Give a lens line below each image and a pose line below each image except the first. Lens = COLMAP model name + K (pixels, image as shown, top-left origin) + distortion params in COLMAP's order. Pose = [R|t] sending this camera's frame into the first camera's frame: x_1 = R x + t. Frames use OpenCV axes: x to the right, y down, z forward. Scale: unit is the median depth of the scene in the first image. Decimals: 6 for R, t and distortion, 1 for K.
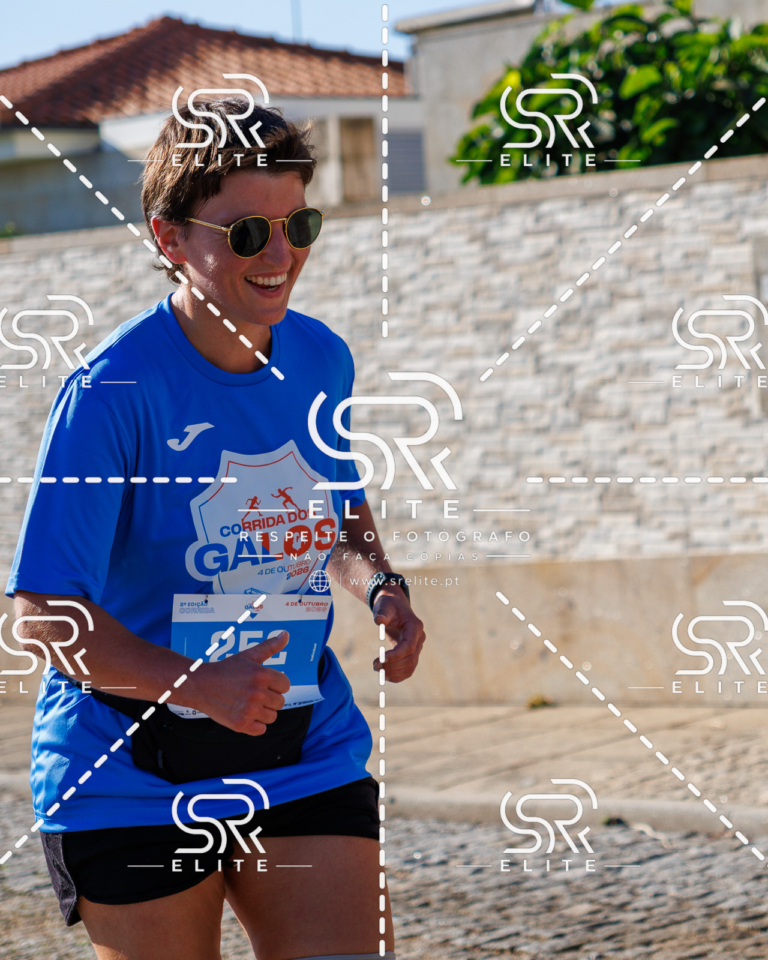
lens RADIAL K [[3298.7, 0, 380.5], [0, 3298.7, 508.2], [0, 0, 1]] dist [0.178715, 0.000000]
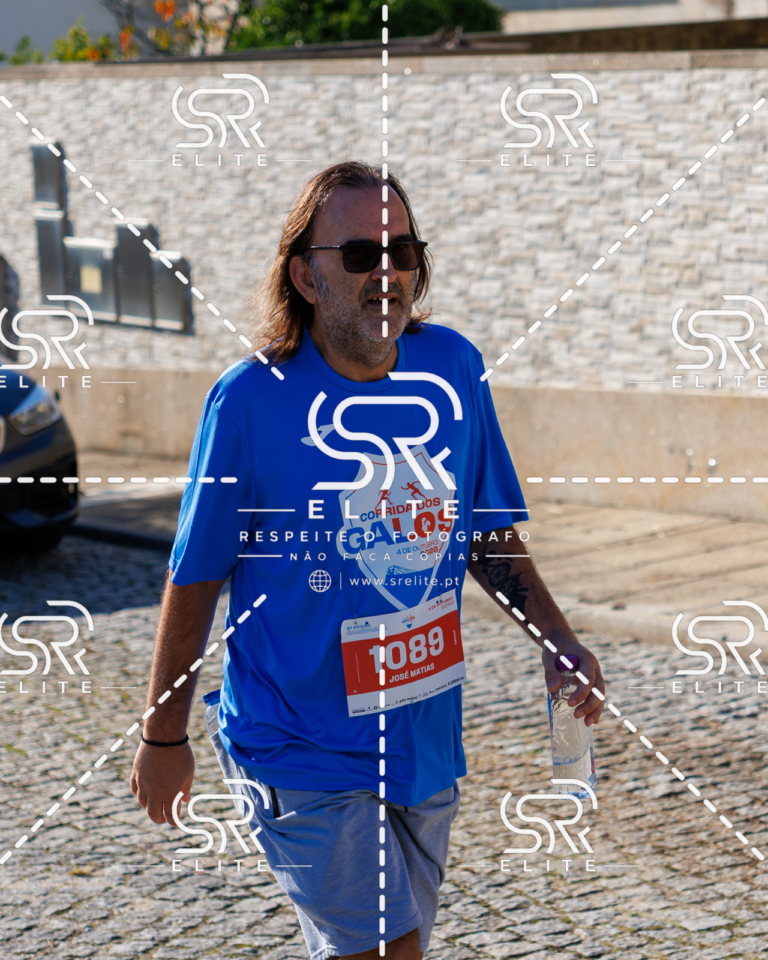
lens RADIAL K [[3298.7, 0, 364.8], [0, 3298.7, 451.1], [0, 0, 1]] dist [0.178715, 0.000000]
pose [[0.988242, 0.028730, -0.150173, 0.041862], [-0.014417, 0.995321, 0.095543, -0.066965], [0.152215, -0.092255, 0.984032, -0.090853]]
